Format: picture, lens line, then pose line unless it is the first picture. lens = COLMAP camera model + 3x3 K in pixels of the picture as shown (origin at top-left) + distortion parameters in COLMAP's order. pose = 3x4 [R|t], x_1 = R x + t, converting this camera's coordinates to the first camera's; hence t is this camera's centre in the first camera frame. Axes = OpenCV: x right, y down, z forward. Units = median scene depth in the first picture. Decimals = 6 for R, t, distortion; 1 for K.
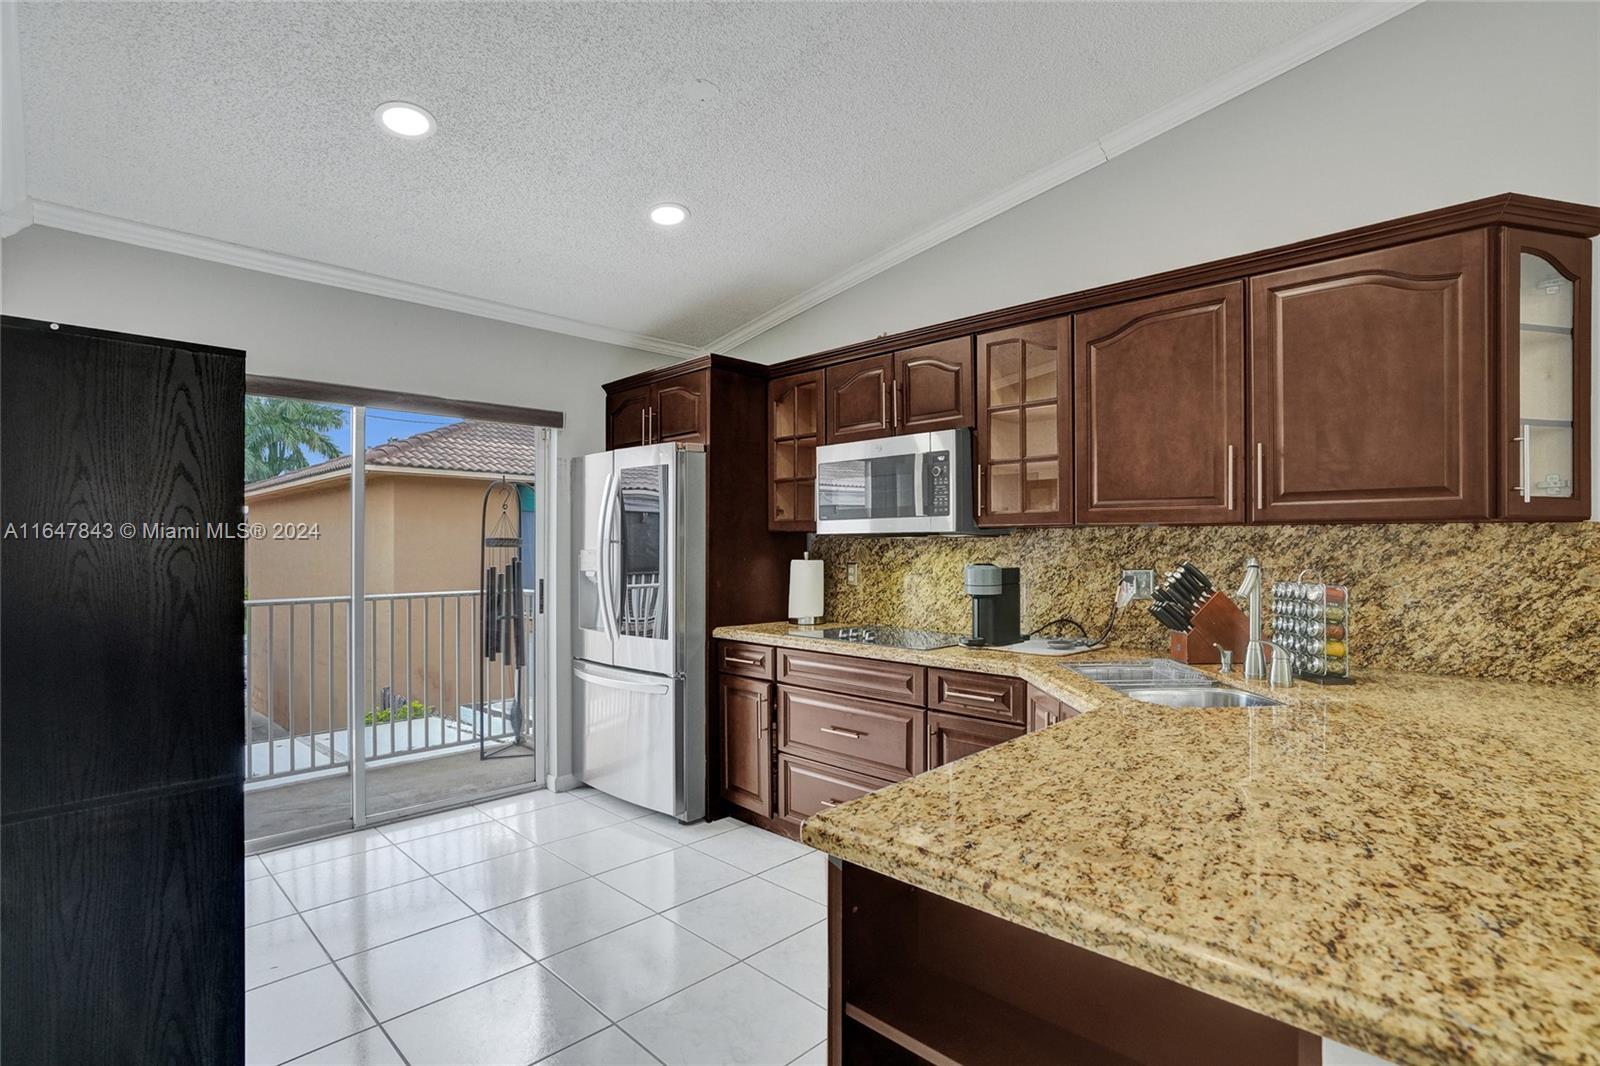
lens RADIAL K [[773.7, 0, 819.9], [0, 773.7, 546.6], [0, 0, 1]] dist [-0.041866, 0.021478]
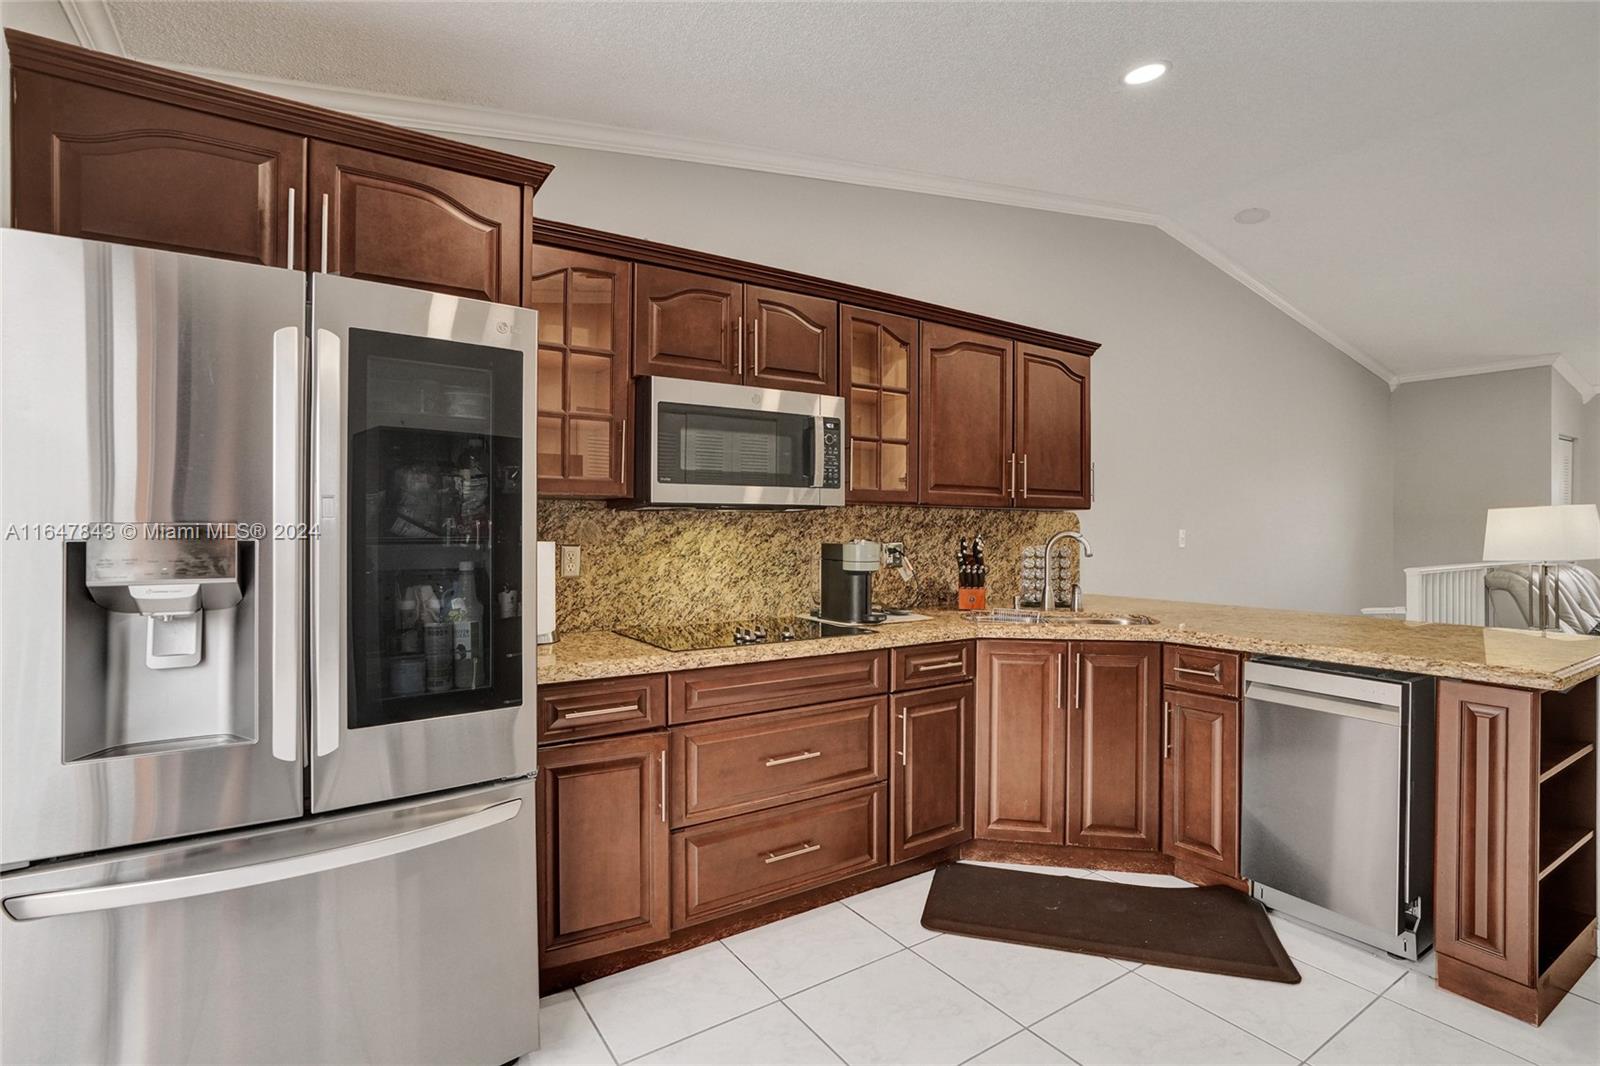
lens RADIAL K [[754.5, 0, 804.2], [0, 754.5, 528.2], [0, 0, 1]] dist [-0.062112, 0.032302]
pose [[0.223716, -0.000621, 0.974654, -0.860559], [-0.002575, 0.999996, 0.001228, 0.007453], [-0.974651, -0.002785, 0.223713, 0.991019]]
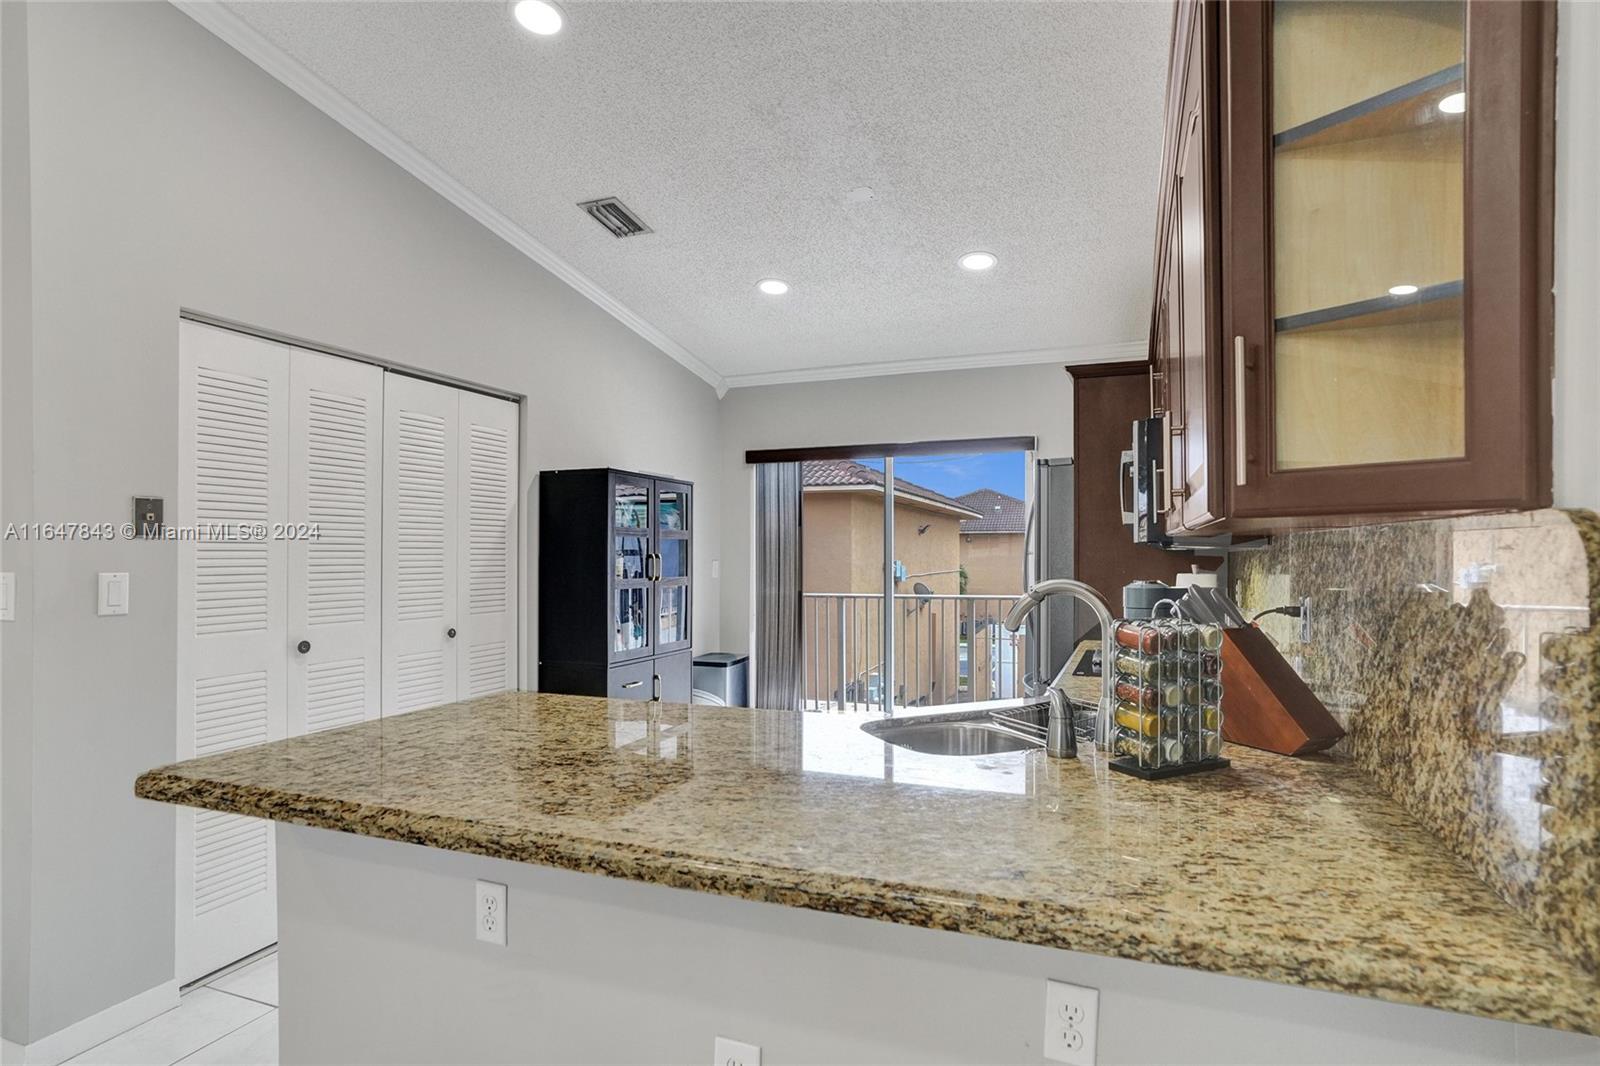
lens RADIAL K [[833.8, 0, 806.1], [0, 833.8, 535.9], [0, 0, 1]] dist [-0.019907, 0.000616]
pose [[0.374623, -0.021204, -0.926935, 1.028723], [0.004319, 0.999768, -0.021124, -0.008996], [0.927167, 0.003910, 0.374628, 0.387927]]
